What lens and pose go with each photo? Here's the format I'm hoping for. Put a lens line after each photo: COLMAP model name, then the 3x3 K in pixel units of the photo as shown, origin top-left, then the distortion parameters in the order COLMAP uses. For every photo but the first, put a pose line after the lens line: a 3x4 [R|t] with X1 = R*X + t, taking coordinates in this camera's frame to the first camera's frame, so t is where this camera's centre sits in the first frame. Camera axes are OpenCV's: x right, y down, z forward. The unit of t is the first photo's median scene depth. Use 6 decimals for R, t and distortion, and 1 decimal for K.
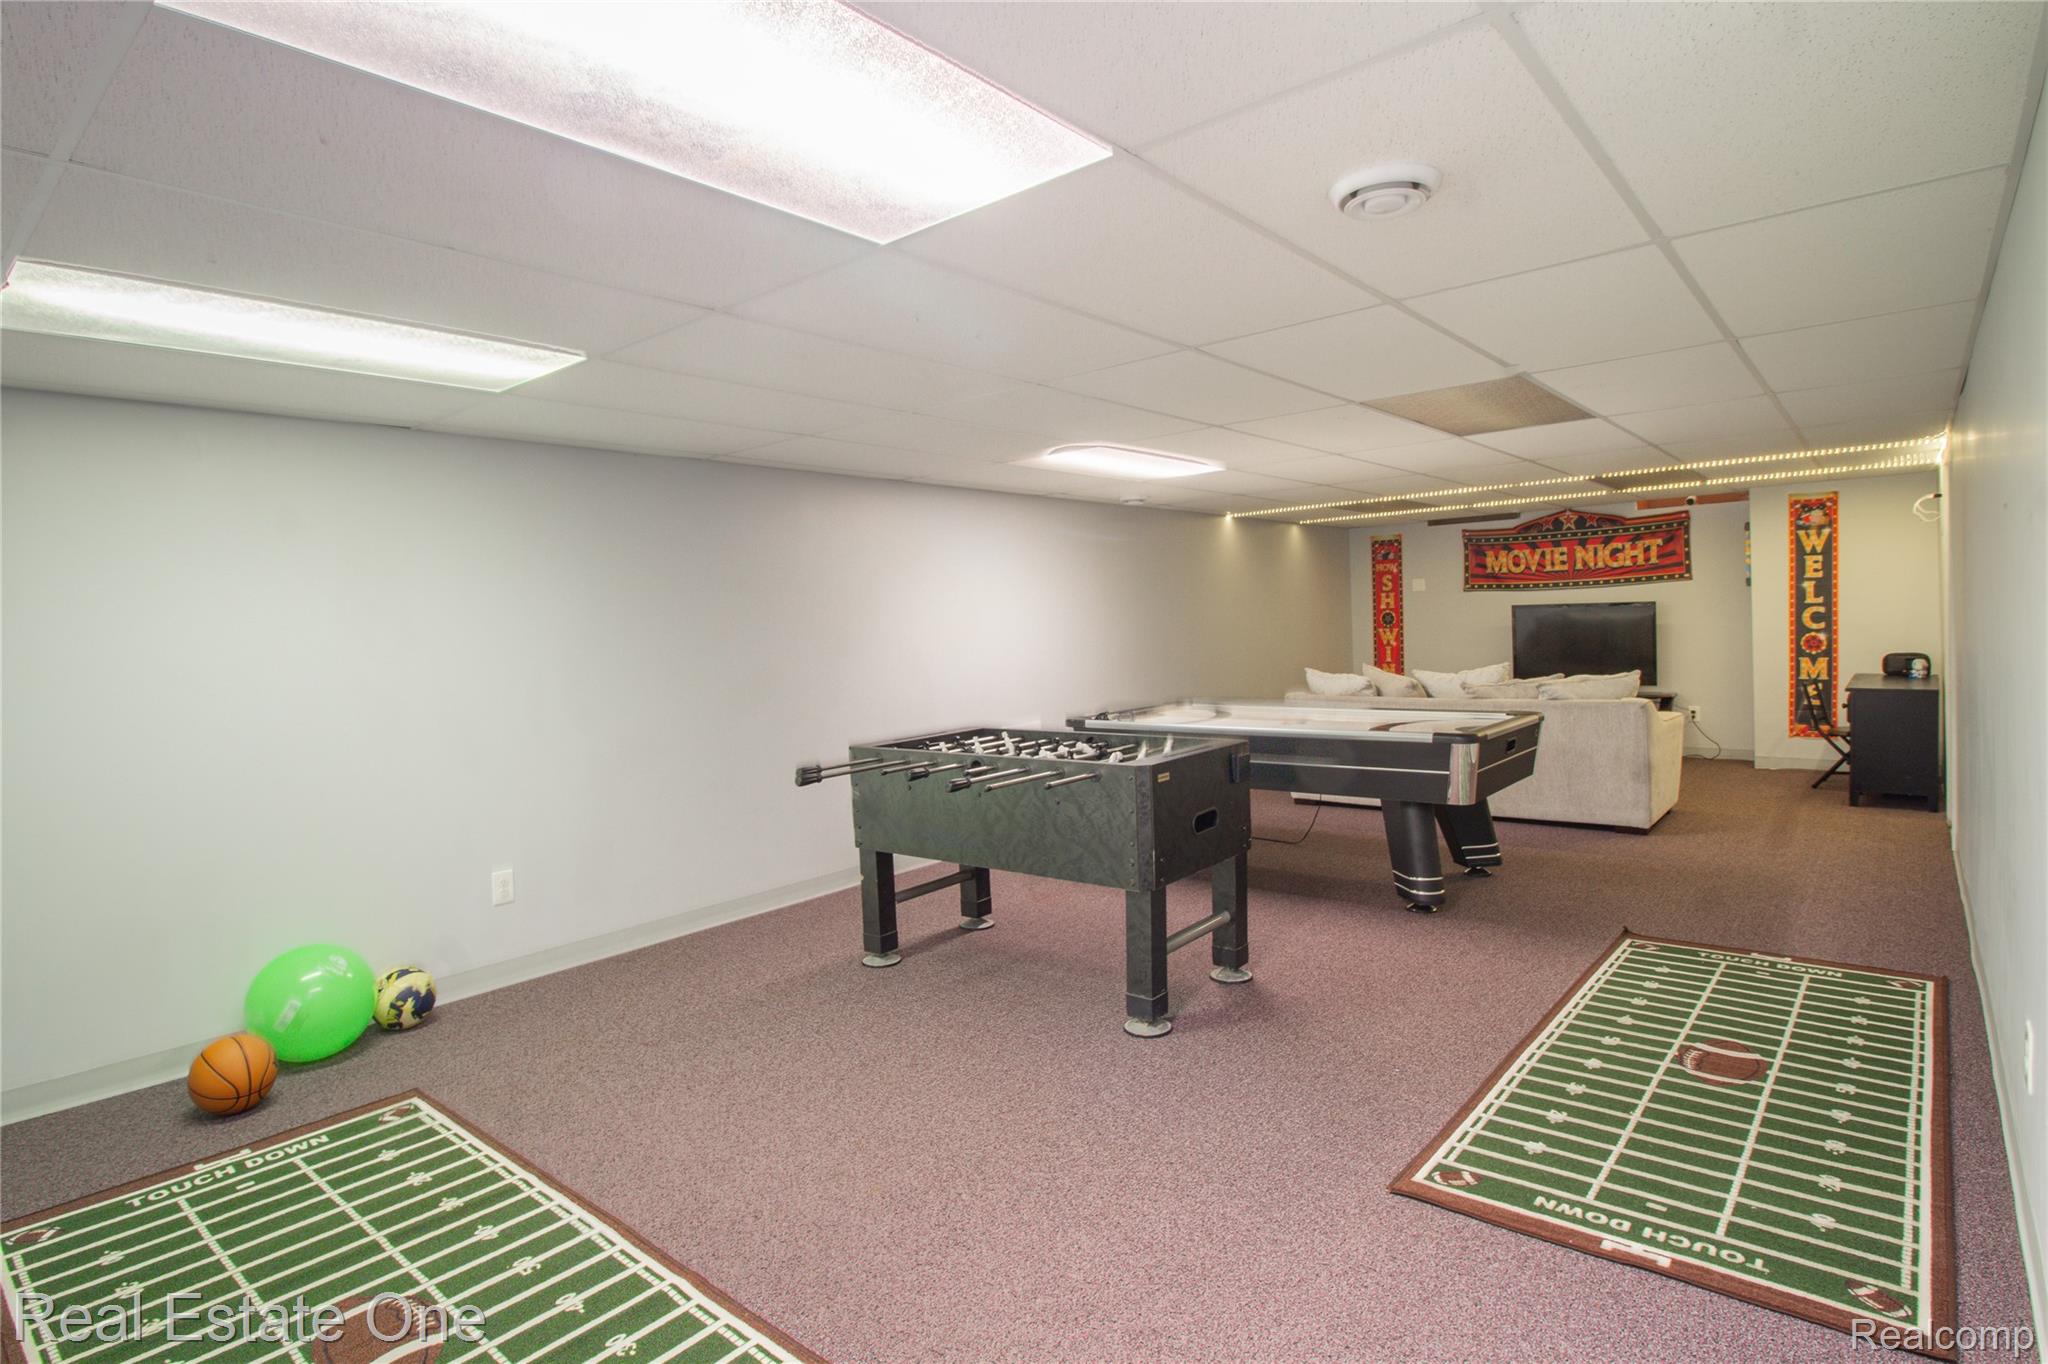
lens RADIAL K [[1051.9, 0, 1024.0], [0, 1051.9, 682.0], [0, 0, 1]] dist [-0.002619, -0.001066]
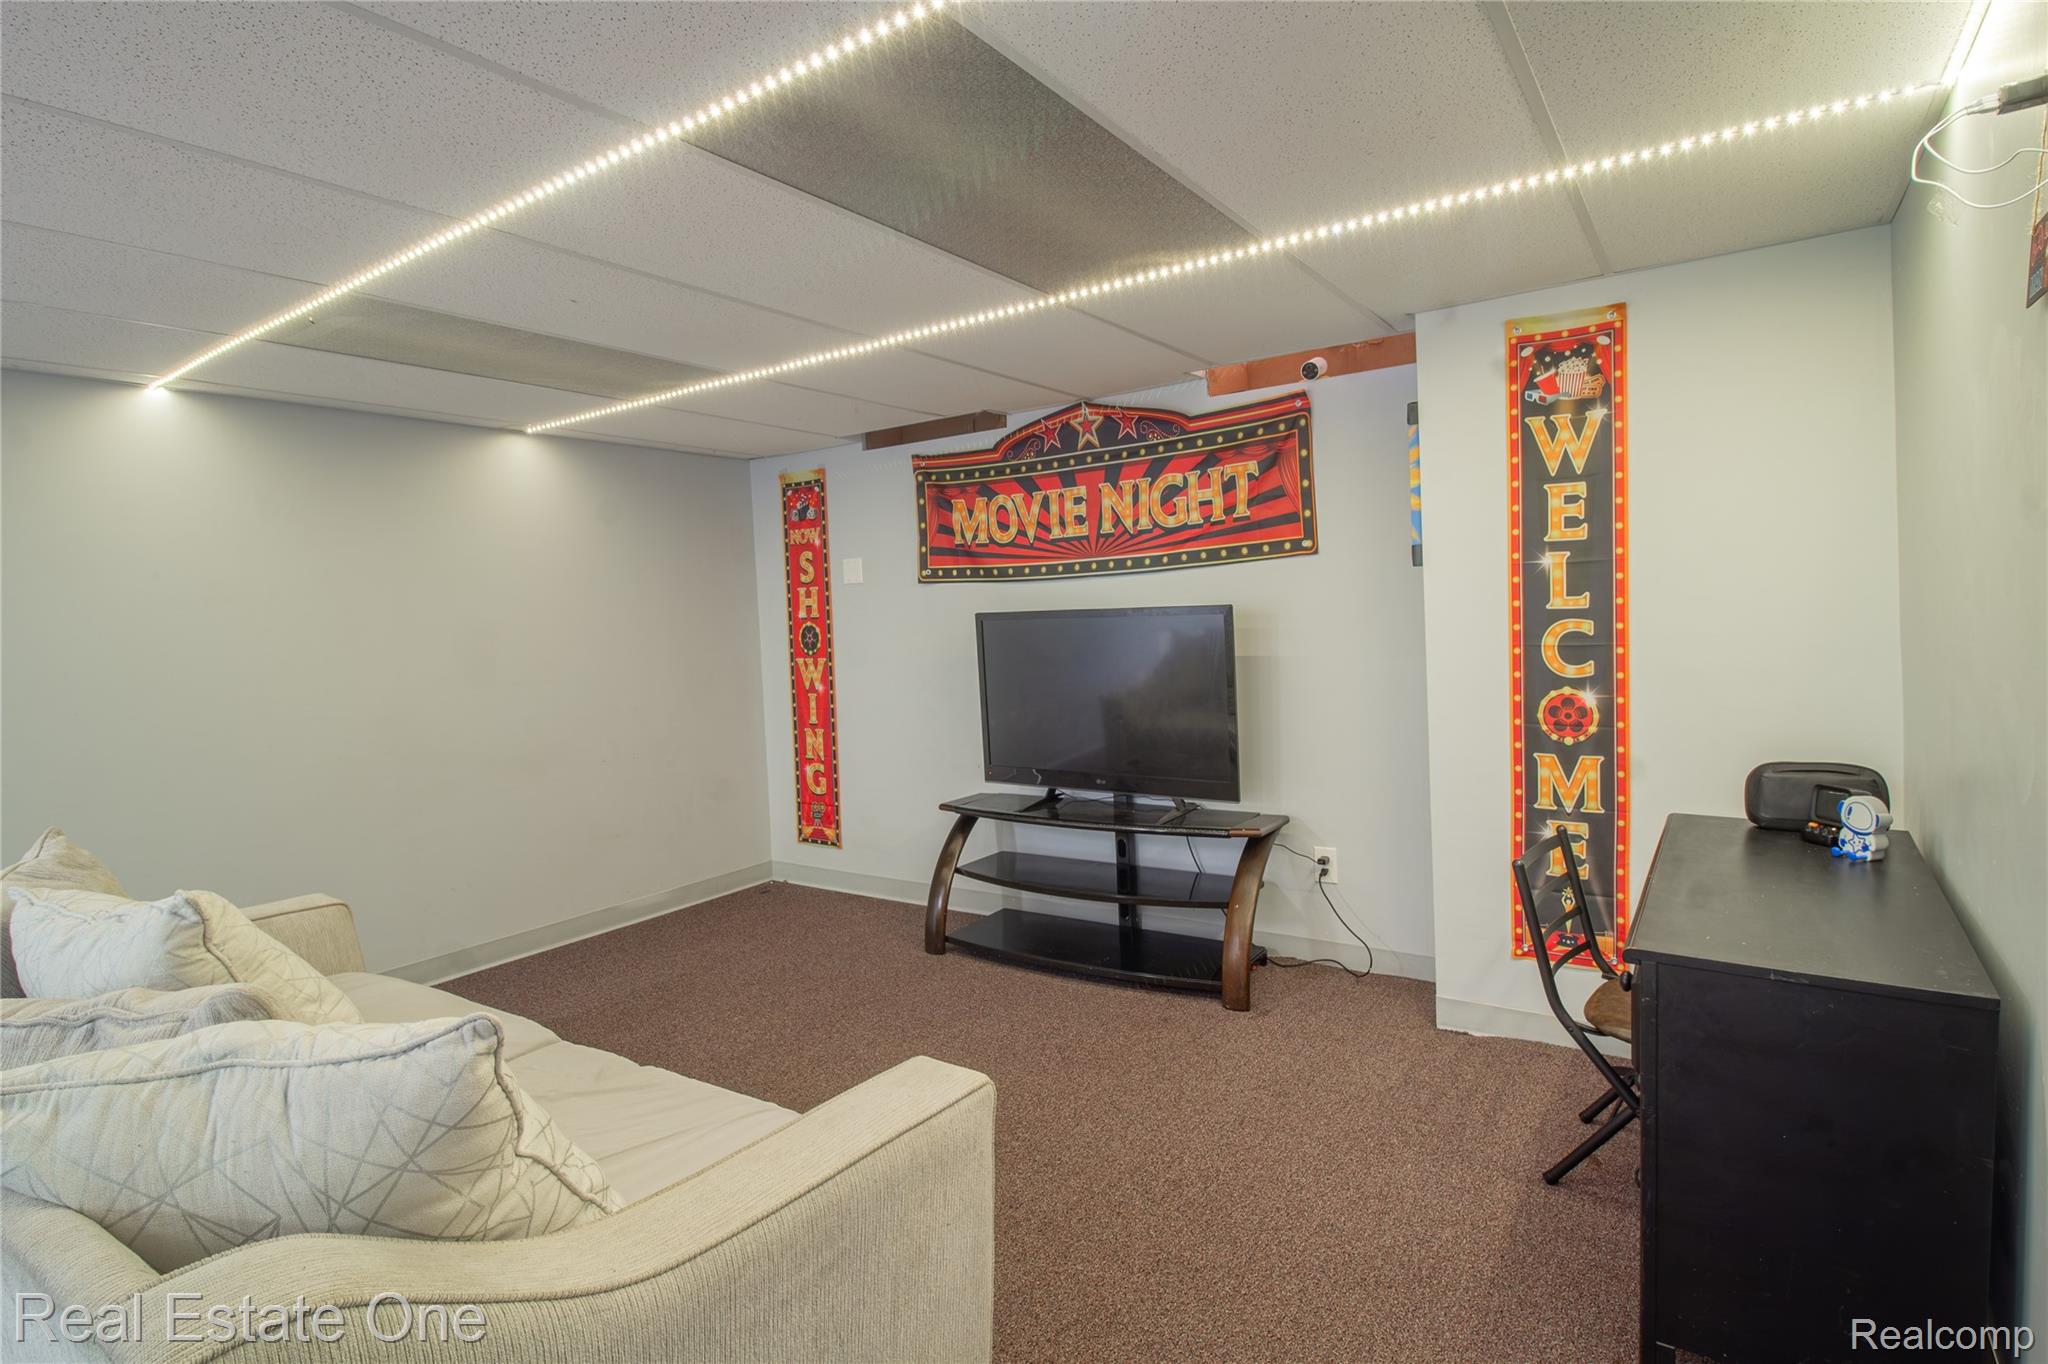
lens RADIAL K [[1027.5, 0, 1026.6], [0, 1027.5, 685.1], [0, 0, 1]] dist [0.002557, 0.000237]
pose [[0.994696, -0.009370, 0.102429, 0.471734], [0.008772, 0.999942, 0.006288, -0.047228], [-0.102482, -0.005356, 0.994720, 0.591098]]
